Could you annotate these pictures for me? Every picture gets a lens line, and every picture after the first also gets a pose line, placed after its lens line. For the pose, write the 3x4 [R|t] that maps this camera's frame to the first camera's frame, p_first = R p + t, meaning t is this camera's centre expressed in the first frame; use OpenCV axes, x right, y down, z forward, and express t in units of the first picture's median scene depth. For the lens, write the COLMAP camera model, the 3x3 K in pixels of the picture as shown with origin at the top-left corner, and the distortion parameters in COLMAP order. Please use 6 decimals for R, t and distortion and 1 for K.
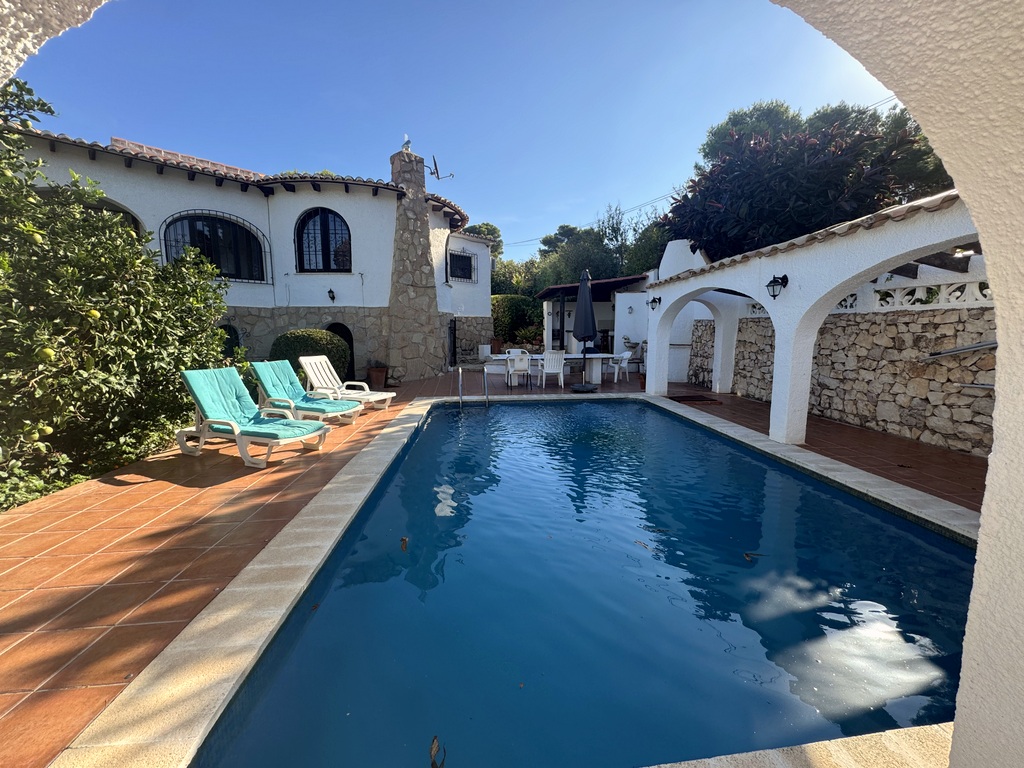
lens RADIAL K [[416.1, 0, 515.0], [0, 416.1, 382.6], [0, 0, 1]] dist [-0.000589, 0.000273]
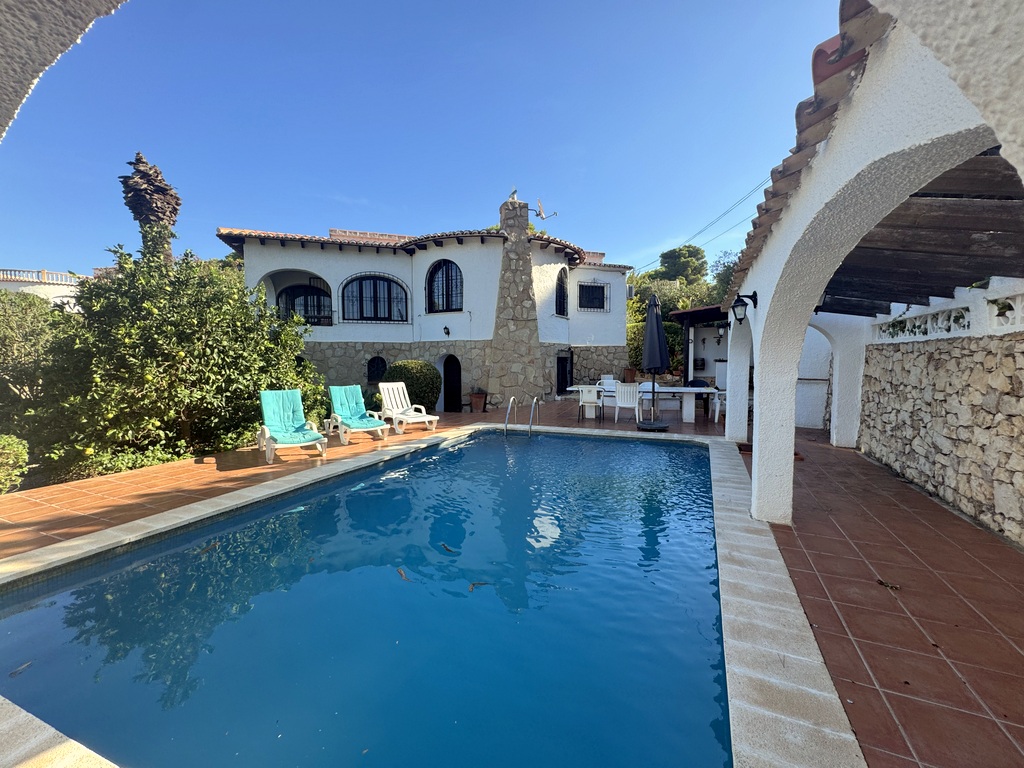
lens RADIAL K [[416.1, 0, 513.5], [0, 416.1, 383.4], [0, 0, 1]] dist [-0.000589, 0.000273]
pose [[0.876671, 0.026096, -0.480382, 0.323550], [-0.056896, 0.997144, -0.049665, -0.015646], [0.477714, 0.070872, 0.875652, 0.073665]]
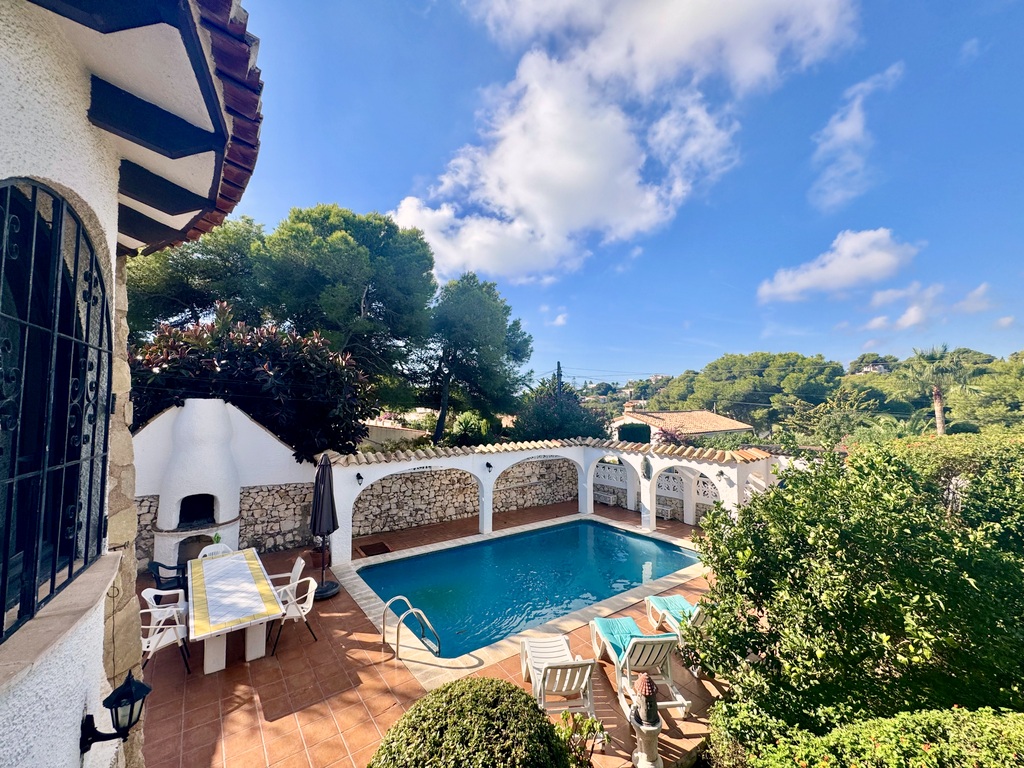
lens RADIAL K [[416.1, 0, 513.0], [0, 416.1, 381.8], [0, 0, 1]] dist [-0.000589, 0.000273]
pose [[-0.517120, 0.051163, 0.854382, -0.779716], [0.106043, 0.994351, 0.004639, -0.367828], [-0.849318, 0.093000, -0.519624, 1.074035]]
